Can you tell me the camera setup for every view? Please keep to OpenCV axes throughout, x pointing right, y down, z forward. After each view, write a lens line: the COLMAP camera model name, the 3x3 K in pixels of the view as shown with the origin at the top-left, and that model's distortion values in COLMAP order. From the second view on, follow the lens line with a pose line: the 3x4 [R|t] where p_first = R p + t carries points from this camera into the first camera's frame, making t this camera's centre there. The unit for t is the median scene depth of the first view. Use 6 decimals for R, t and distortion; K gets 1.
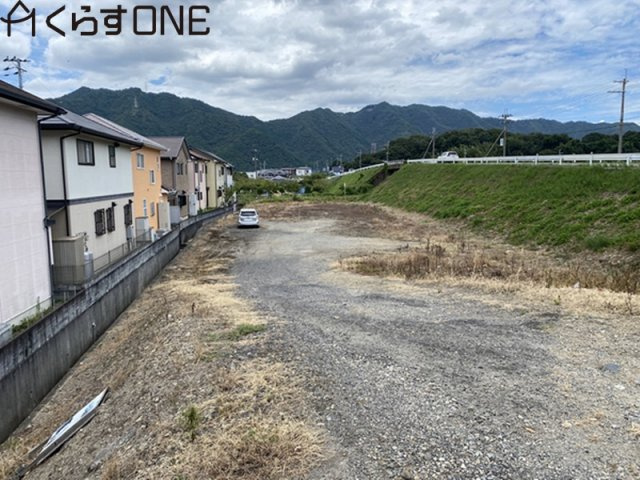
lens RADIAL K [[479.0, 0, 324.6], [0, 479.0, 243.4], [0, 0, 1]] dist [0.069796, -0.095898]
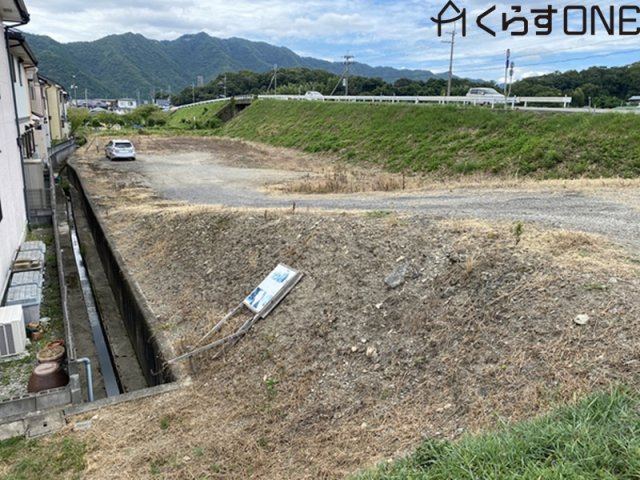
lens RADIAL K [[480.2, 0, 318.5], [0, 480.2, 229.5], [0, 0, 1]] dist [0.057005, -0.070891]
pose [[0.941107, -0.051190, 0.334212, -0.098928], [0.018590, 0.994811, 0.100024, 0.011508], [-0.337598, -0.087920, 0.937175, -0.024062]]
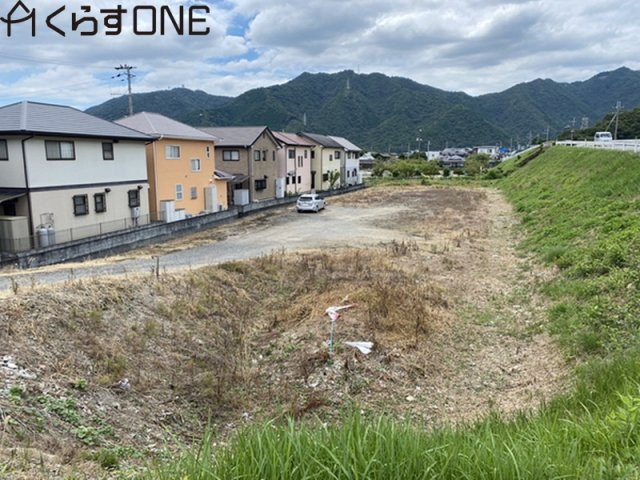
lens RADIAL K [[479.0, 0, 324.6], [0, 479.0, 243.4], [0, 0, 1]] dist [0.069796, -0.095898]
pose [[0.917044, 0.078298, -0.391023, 0.239348], [-0.061225, 0.996554, 0.055960, -0.020273], [0.394057, -0.027377, 0.918678, 0.030647]]
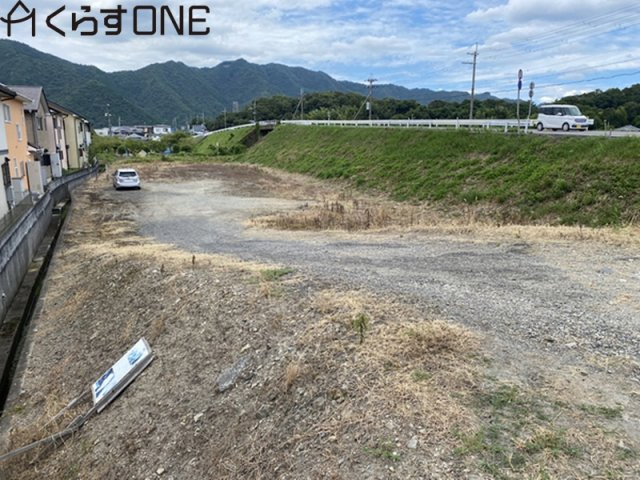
lens RADIAL K [[479.0, 0, 324.6], [0, 479.0, 243.4], [0, 0, 1]] dist [0.069796, -0.095898]
pose [[0.960226, -0.045630, 0.275469, -0.045682], [0.023945, 0.996379, 0.081575, 0.003301], [-0.278194, -0.071734, 0.957843, -0.009476]]
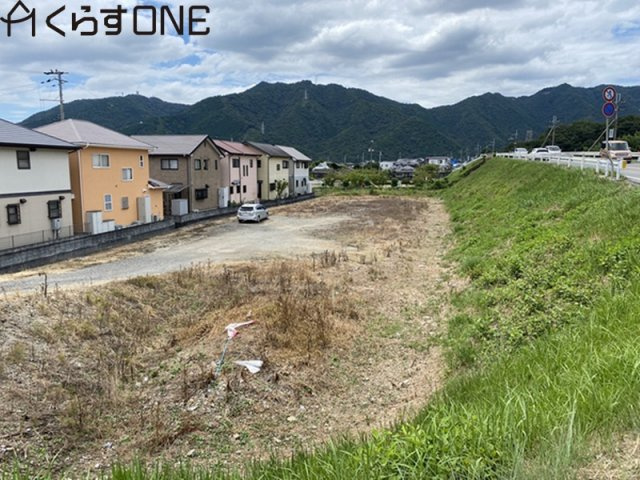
lens RADIAL K [[479.0, 0, 324.6], [0, 479.0, 243.4], [0, 0, 1]] dist [0.069796, -0.095898]
pose [[0.947604, 0.064046, -0.312963, 0.265072], [-0.056675, 0.997860, 0.032604, -0.024203], [0.314381, -0.013158, 0.949206, 0.046296]]
